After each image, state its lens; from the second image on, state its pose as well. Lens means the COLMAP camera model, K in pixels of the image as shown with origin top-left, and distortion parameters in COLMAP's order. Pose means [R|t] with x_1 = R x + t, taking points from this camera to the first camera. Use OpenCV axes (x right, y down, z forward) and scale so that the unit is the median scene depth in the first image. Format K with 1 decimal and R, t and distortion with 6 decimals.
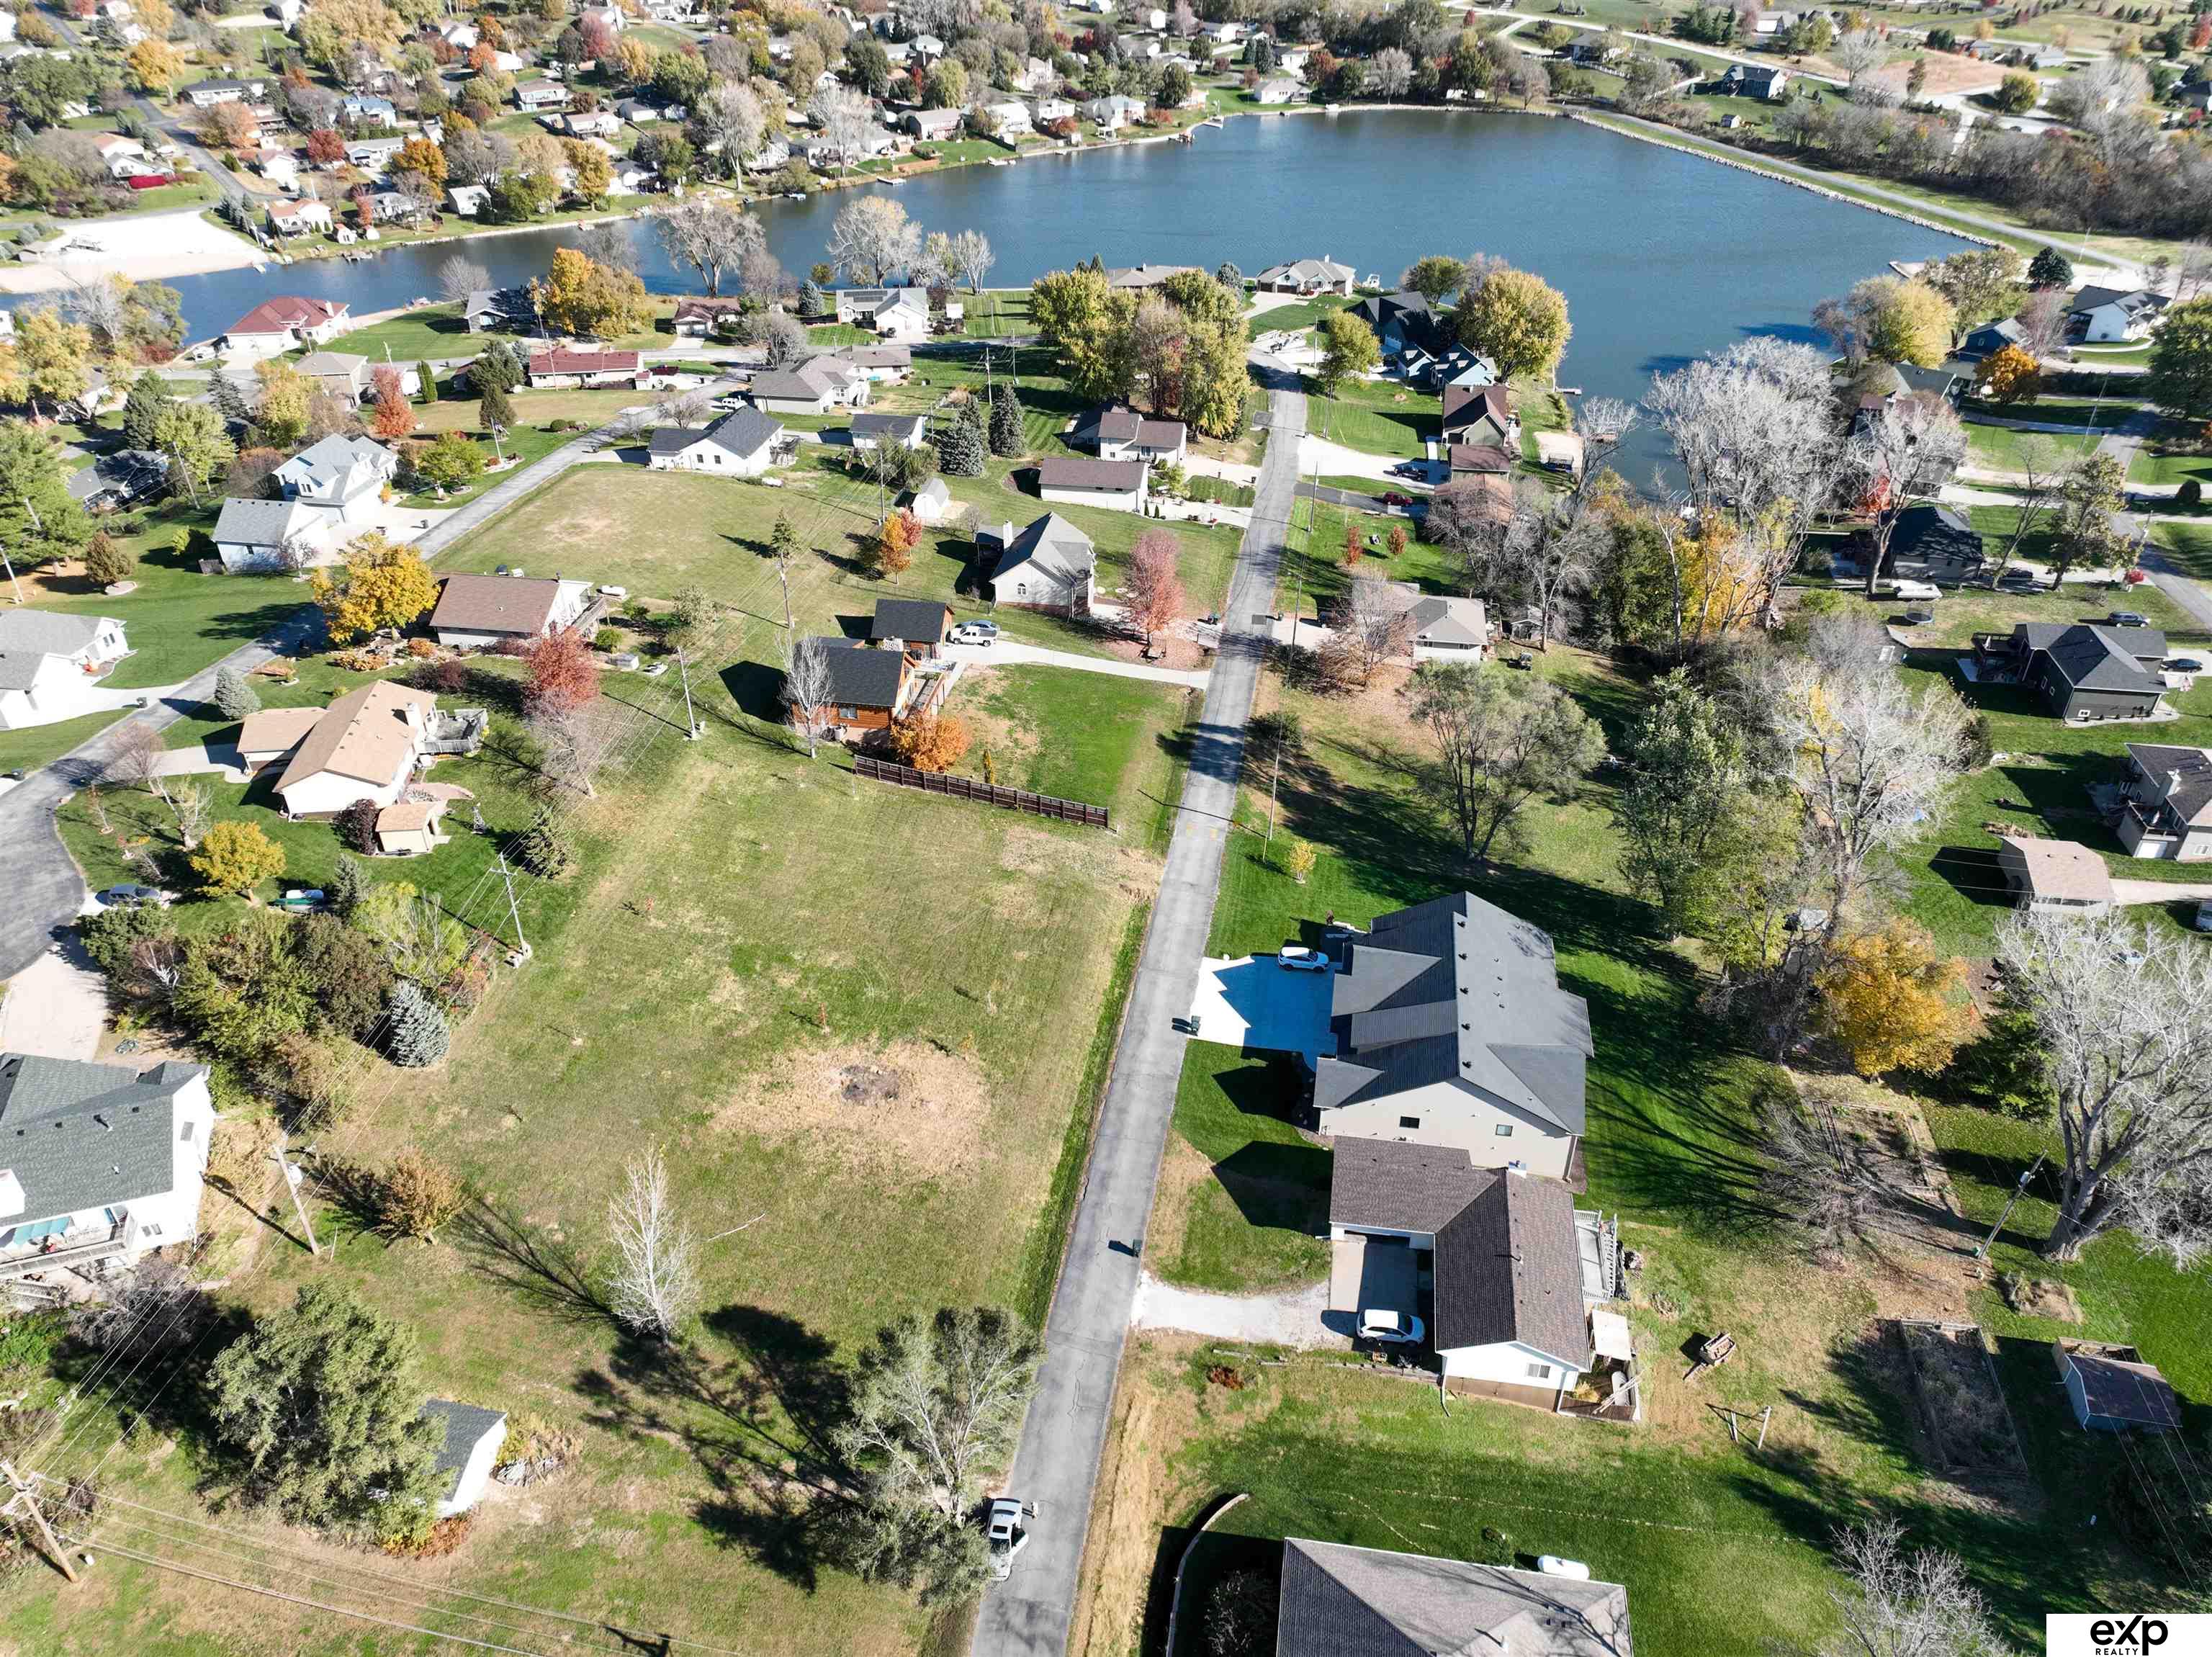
lens RADIAL K [[1578.3, 0, 1106.0], [0, 1578.3, 828.5], [0, 0, 1]] dist [0.000333, 0.014534]
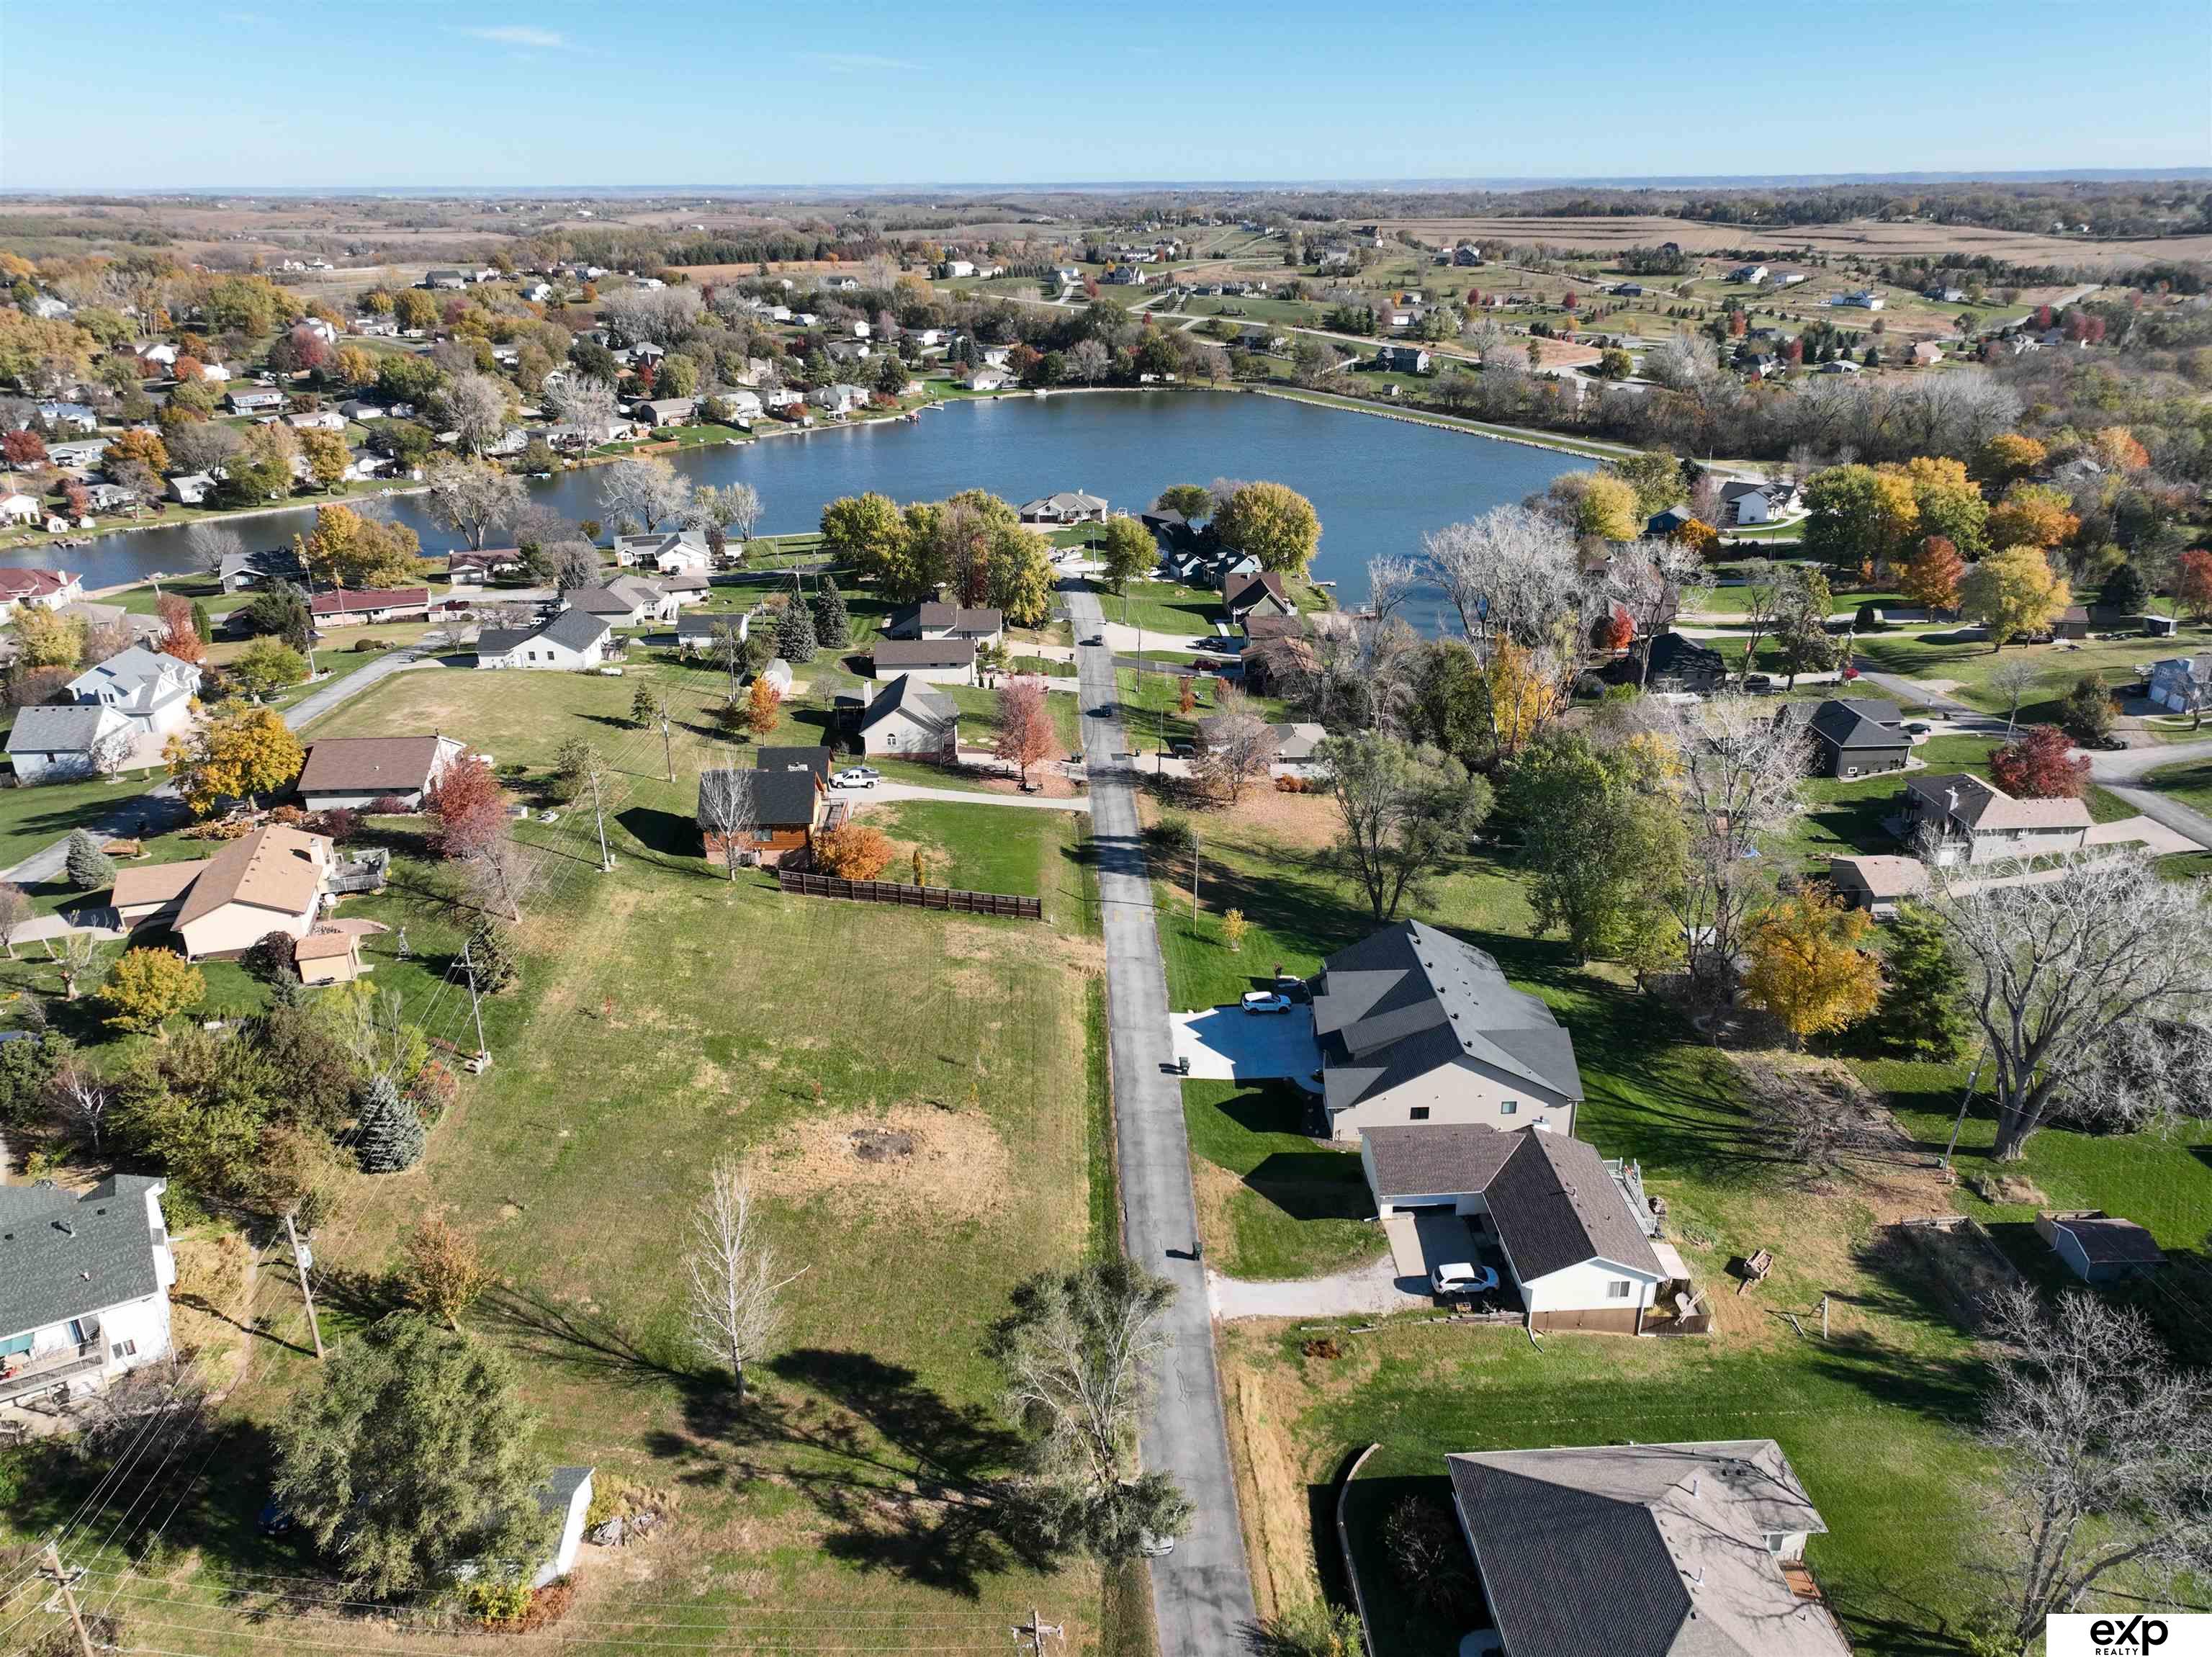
lens RADIAL K [[1578.3, 0, 1106.0], [0, 1578.3, 828.5], [0, 0, 1]] dist [0.000333, 0.014534]
pose [[0.978701, -0.080221, 0.188969, -0.141132], [0.114655, 0.977145, -0.179000, 0.125604], [-0.170290, 0.196854, 0.965531, 0.006279]]
